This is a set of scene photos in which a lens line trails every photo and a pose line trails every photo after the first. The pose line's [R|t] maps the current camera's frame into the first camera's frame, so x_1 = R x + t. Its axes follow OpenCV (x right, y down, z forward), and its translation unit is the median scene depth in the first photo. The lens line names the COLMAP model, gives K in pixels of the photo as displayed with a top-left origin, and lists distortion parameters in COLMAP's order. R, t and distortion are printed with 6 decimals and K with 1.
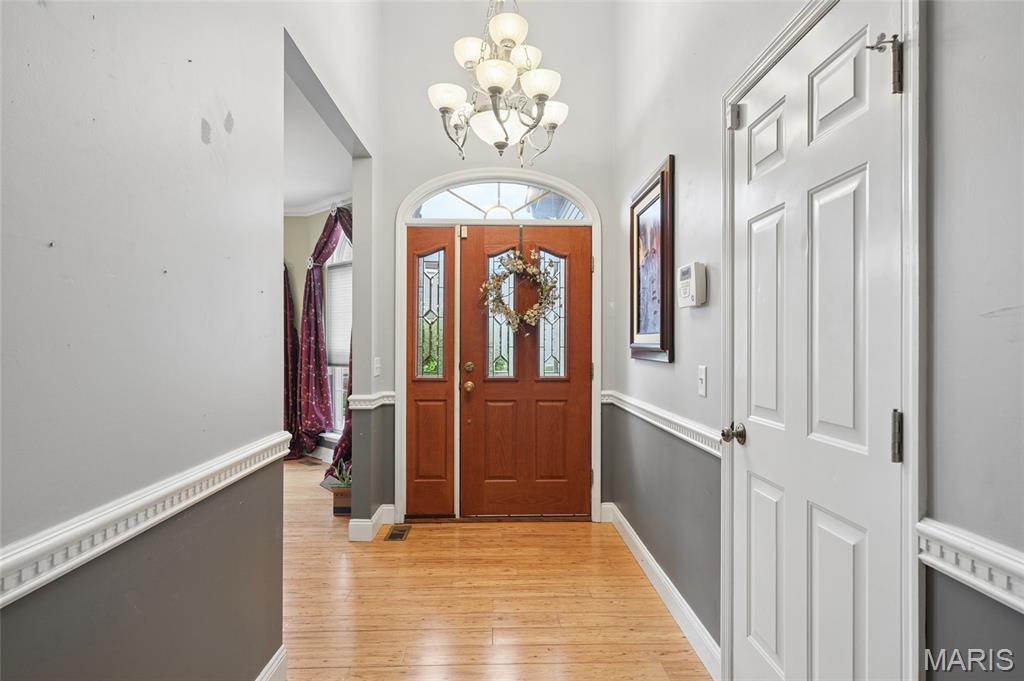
lens RADIAL K [[577.7, 0, 512.0], [0, 577.7, 340.5], [0, 0, 1]] dist [-0.001688, -0.000583]
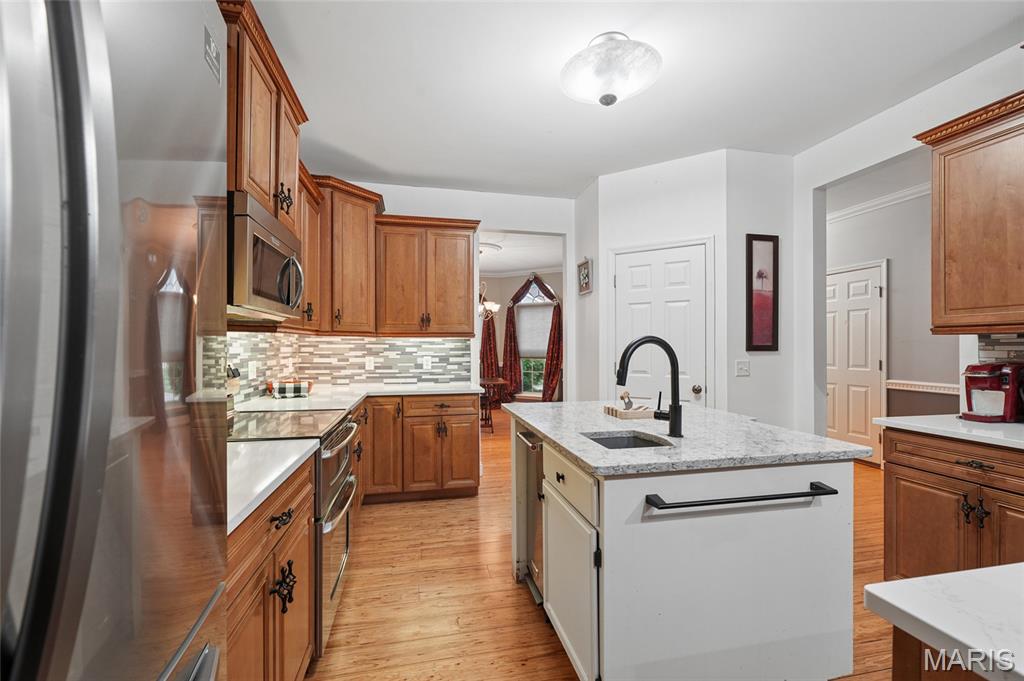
lens RADIAL K [[451.0, 0, 512.0], [0, 451.0, 340.5], [0, 0, 1]] dist [0.015555, 0.000001]
pose [[0.984178, 0.000058, 0.177183, -0.607175], [0.001264, 0.999972, -0.007348, -0.003991], [-0.177179, 0.007455, 0.984150, -0.444616]]
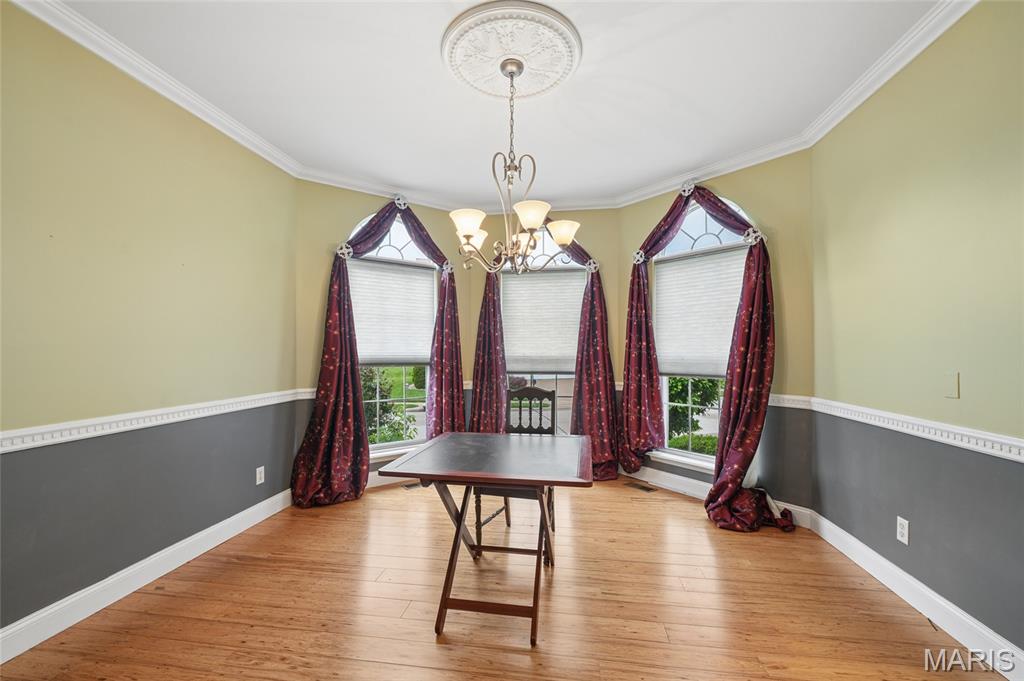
lens RADIAL K [[418.9, 0, 512.0], [0, 418.9, 340.5], [0, 0, 1]] dist [-0.000960, -0.000036]
pose [[0.983299, -0.002409, -0.181984, -0.425259], [0.001173, 0.999975, -0.006901, -0.003883], [0.181996, 0.006573, 0.983277, 0.346235]]
